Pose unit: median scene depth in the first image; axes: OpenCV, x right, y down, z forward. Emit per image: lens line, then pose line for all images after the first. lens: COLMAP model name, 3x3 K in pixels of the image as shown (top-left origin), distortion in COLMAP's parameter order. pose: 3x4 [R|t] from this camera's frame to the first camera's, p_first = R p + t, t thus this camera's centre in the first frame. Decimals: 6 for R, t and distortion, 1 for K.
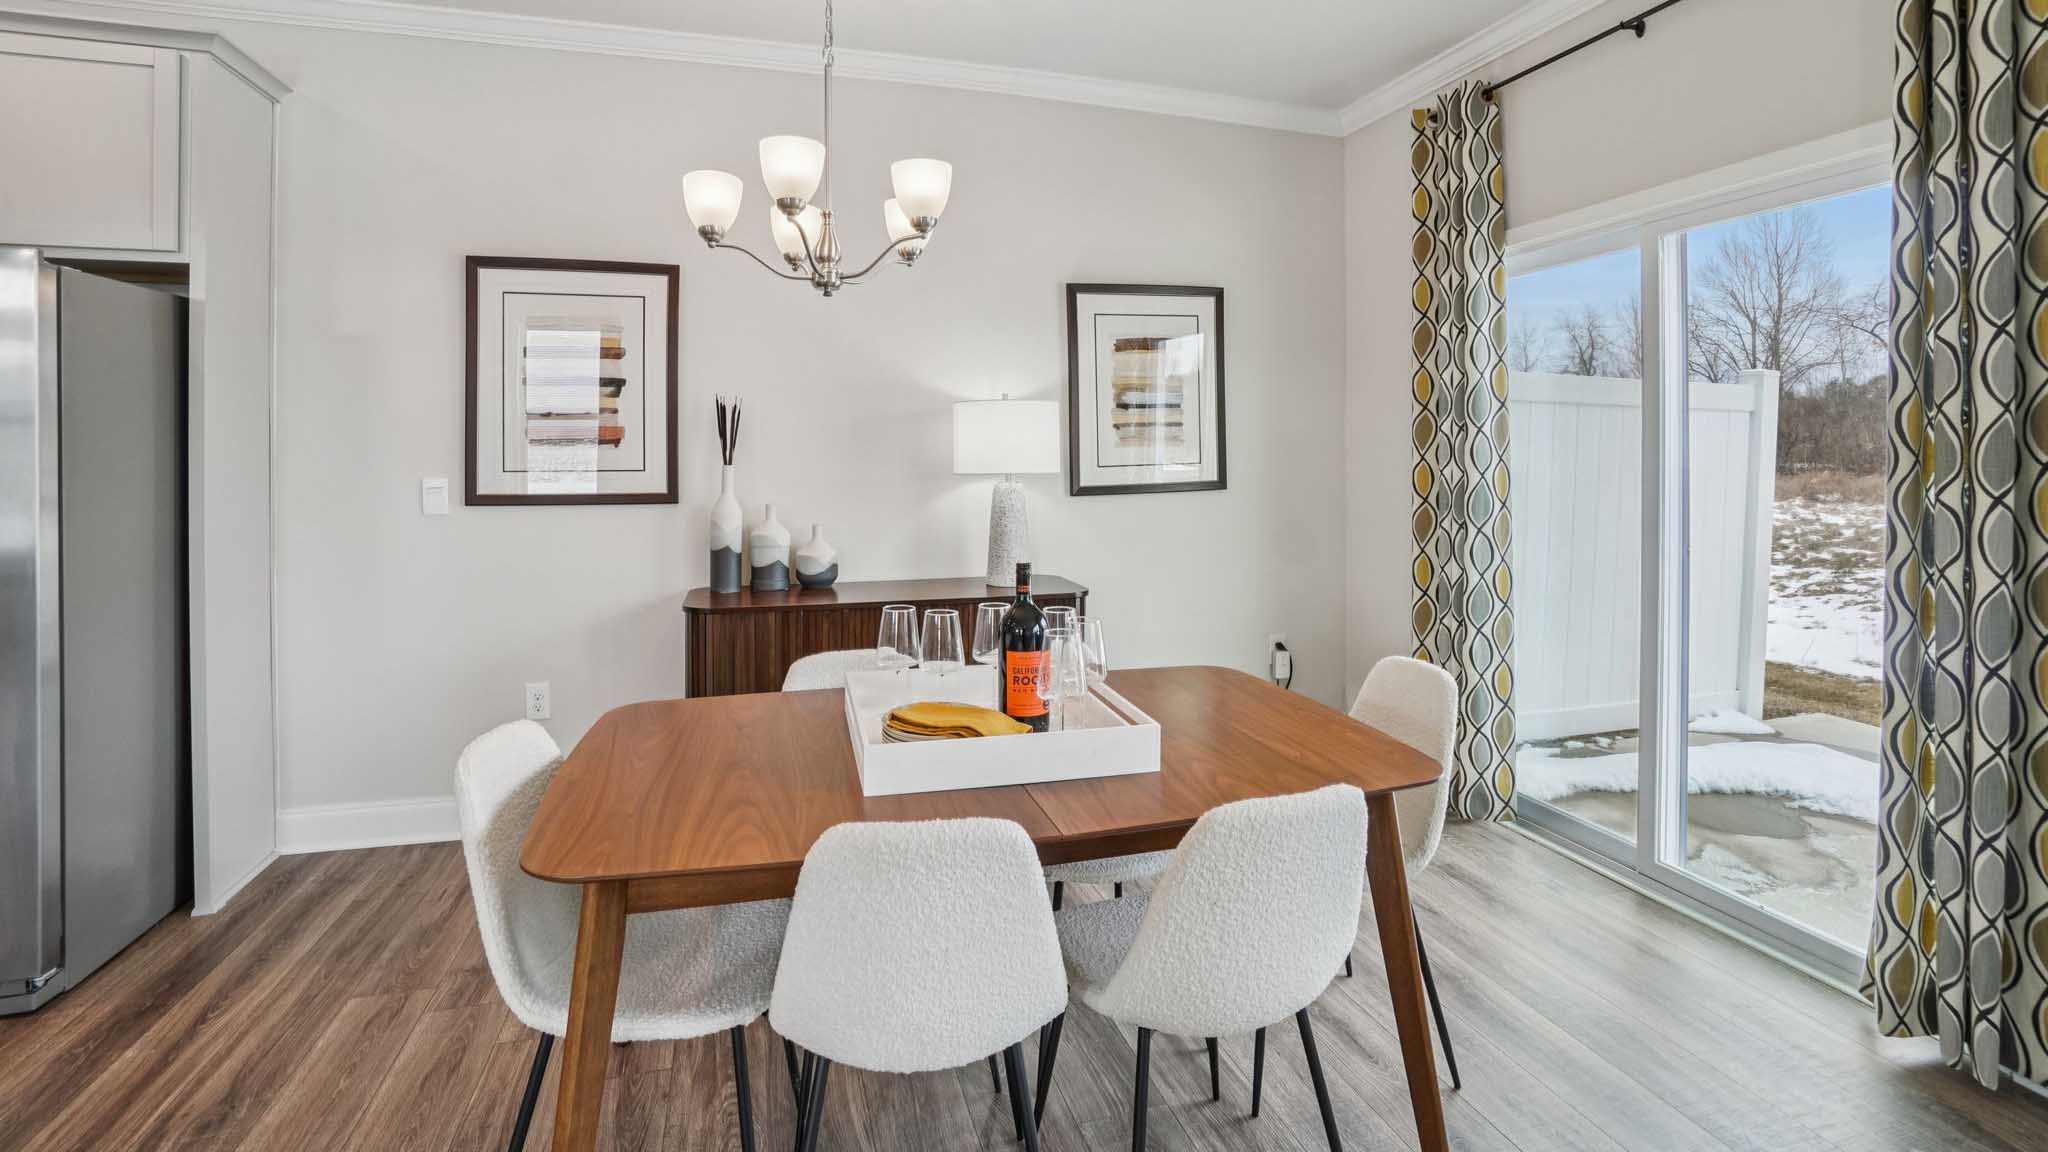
lens RADIAL K [[904.8, 0, 1013.5], [0, 904.8, 450.0], [0, 0, 1]] dist [-0.066459, 0.022417]
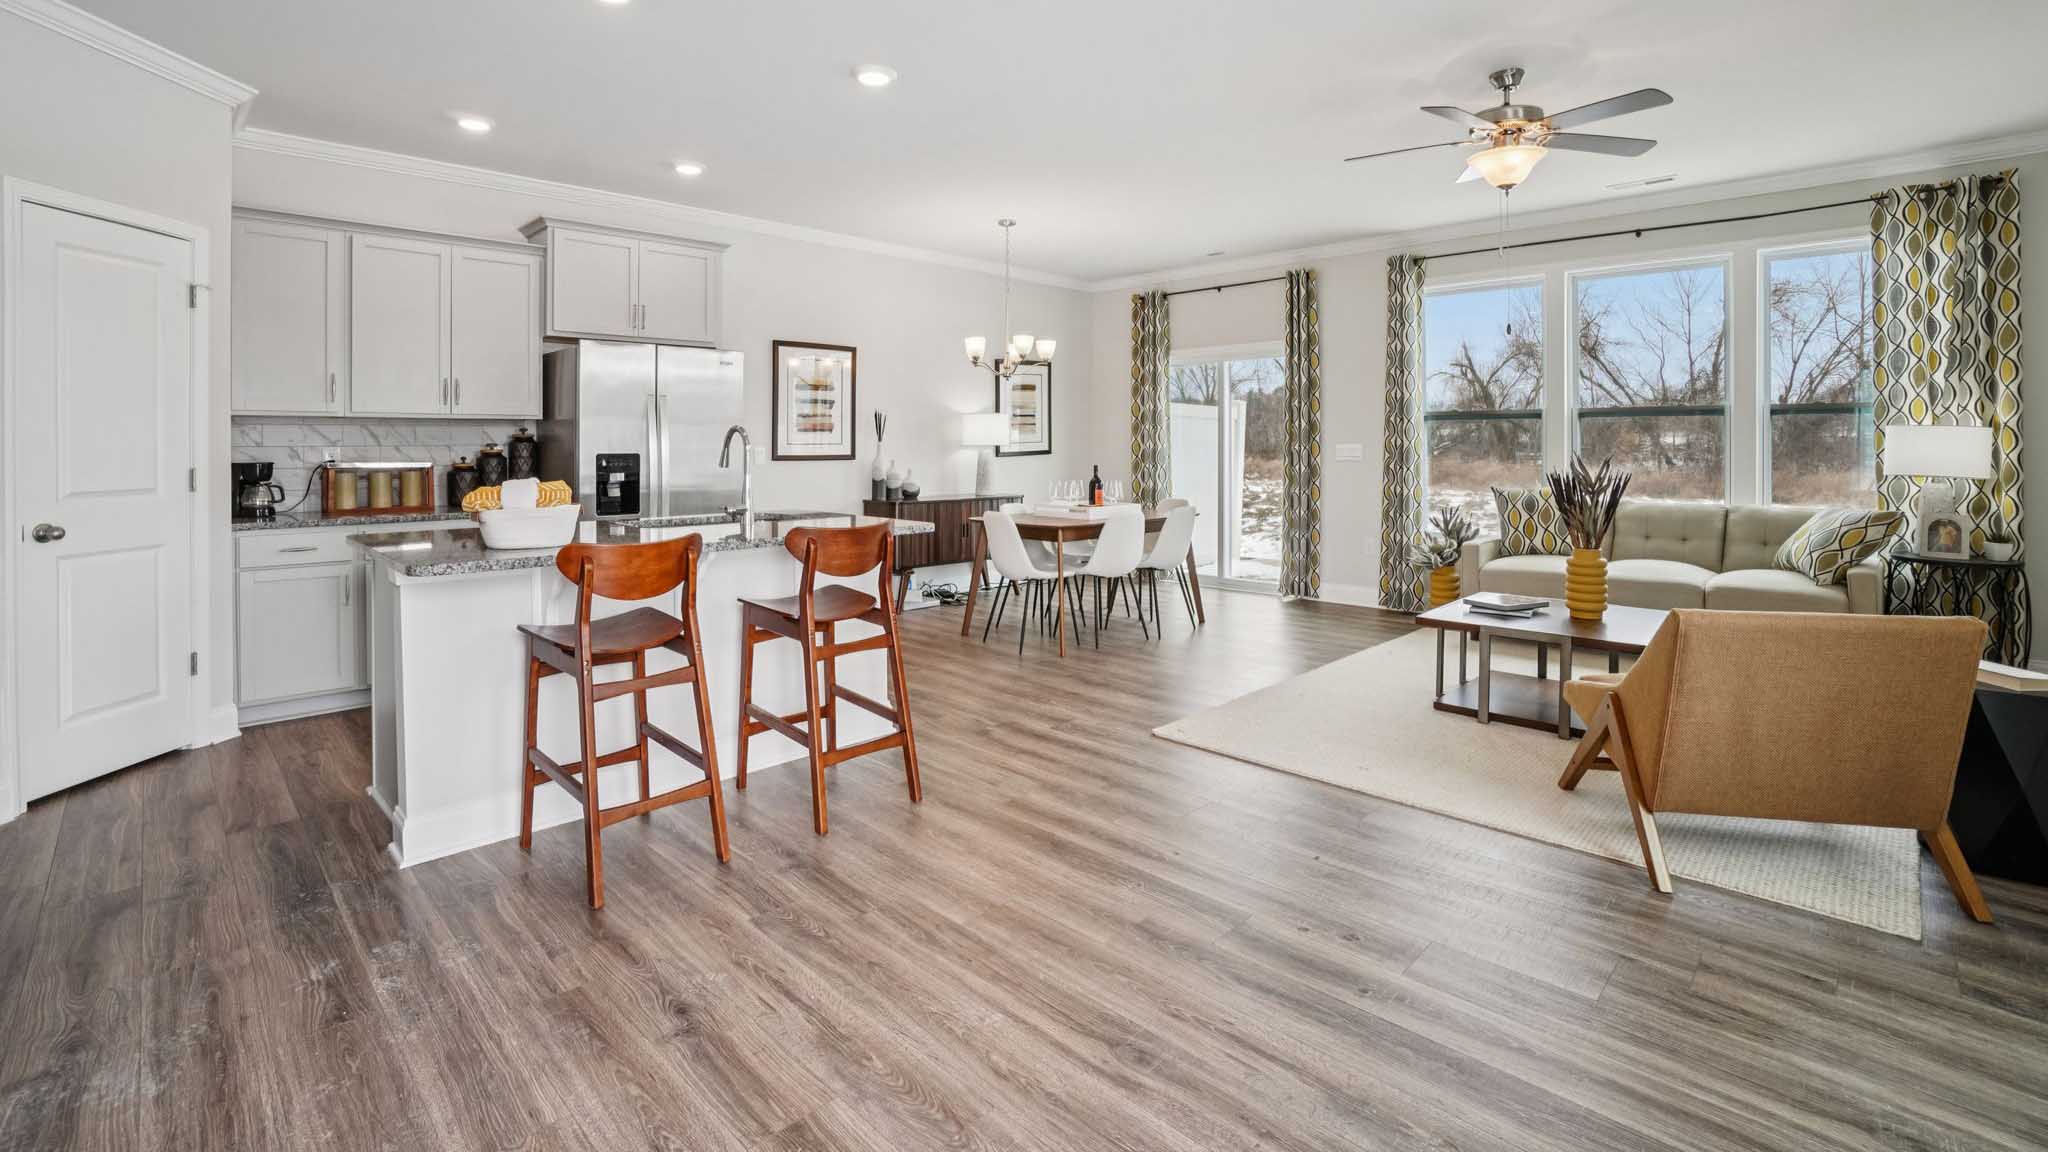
lens RADIAL K [[904.8, 0, 1013.5], [0, 904.8, 450.0], [0, 0, 1]] dist [-0.066459, 0.022417]
pose [[0.877653, -0.003613, 0.479282, -1.065335], [0.000744, 0.999981, 0.006176, 0.023818], [-0.479295, -0.005064, 0.877639, -1.051188]]
